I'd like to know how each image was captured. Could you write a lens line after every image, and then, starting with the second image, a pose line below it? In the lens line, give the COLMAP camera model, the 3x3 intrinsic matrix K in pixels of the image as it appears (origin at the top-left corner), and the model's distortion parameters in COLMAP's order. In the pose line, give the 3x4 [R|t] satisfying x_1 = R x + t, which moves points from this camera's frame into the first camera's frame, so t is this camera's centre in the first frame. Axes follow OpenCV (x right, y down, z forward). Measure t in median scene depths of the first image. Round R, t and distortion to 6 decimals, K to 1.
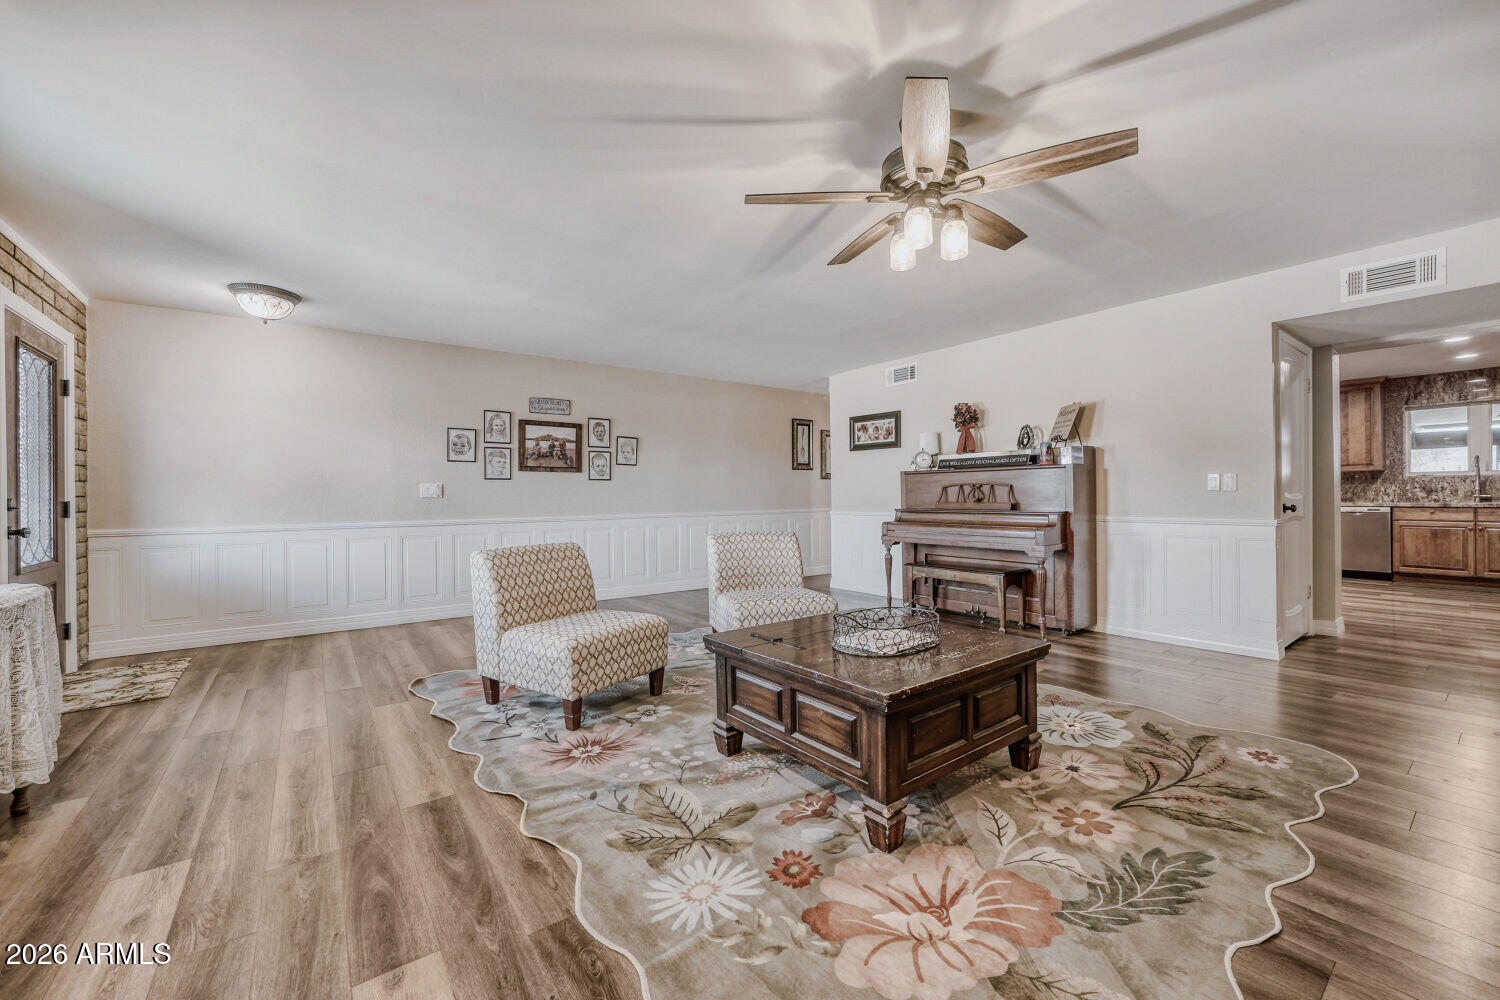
lens RADIAL K [[583.2, 0, 750.0], [0, 583.2, 500.0], [0, 0, 1]] dist [-0.000302, 0.000301]
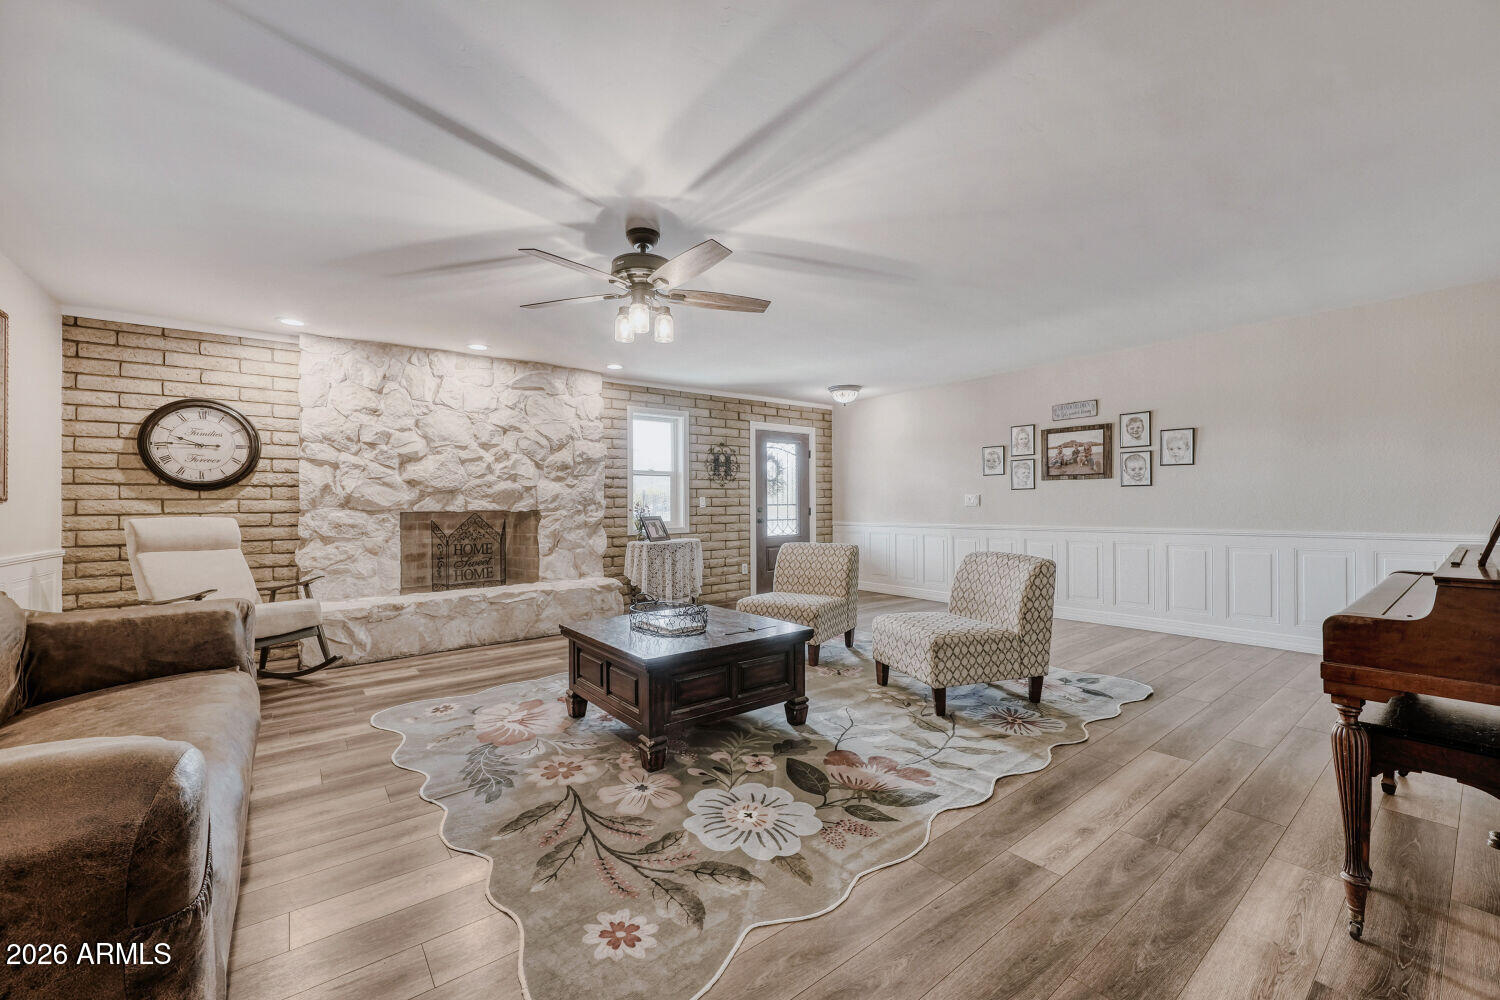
lens RADIAL K [[595.5, 0, 759.4], [0, 595.5, 505.1], [0, 0, 1]] dist [-0.000948, 0.000055]
pose [[0.027983, 0.009658, -0.999562, 0.891262], [0.004304, 0.999943, 0.009782, -0.025696], [0.999599, -0.004576, 0.027939, 0.656669]]
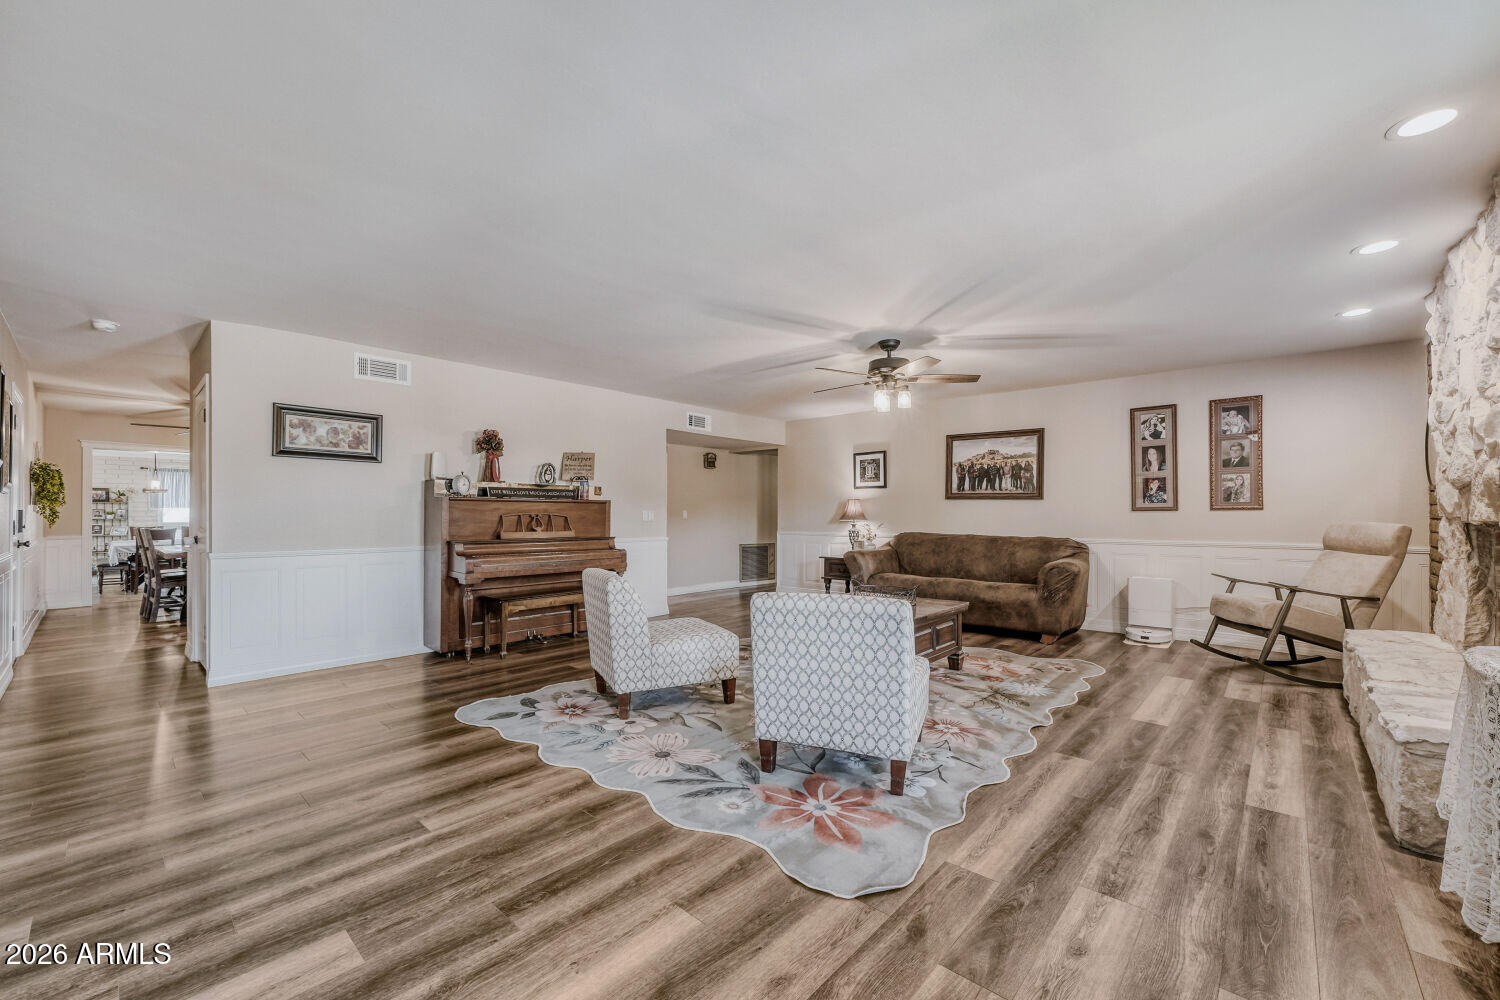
lens RADIAL K [[595.5, 0, 759.4], [0, 595.5, 505.1], [0, 0, 1]] dist [-0.000948, 0.000055]
pose [[-0.196792, 0.032843, 0.979895, -0.877848], [0.015760, 0.999416, -0.030333, -0.006739], [-0.980319, 0.009474, -0.197195, 0.985540]]
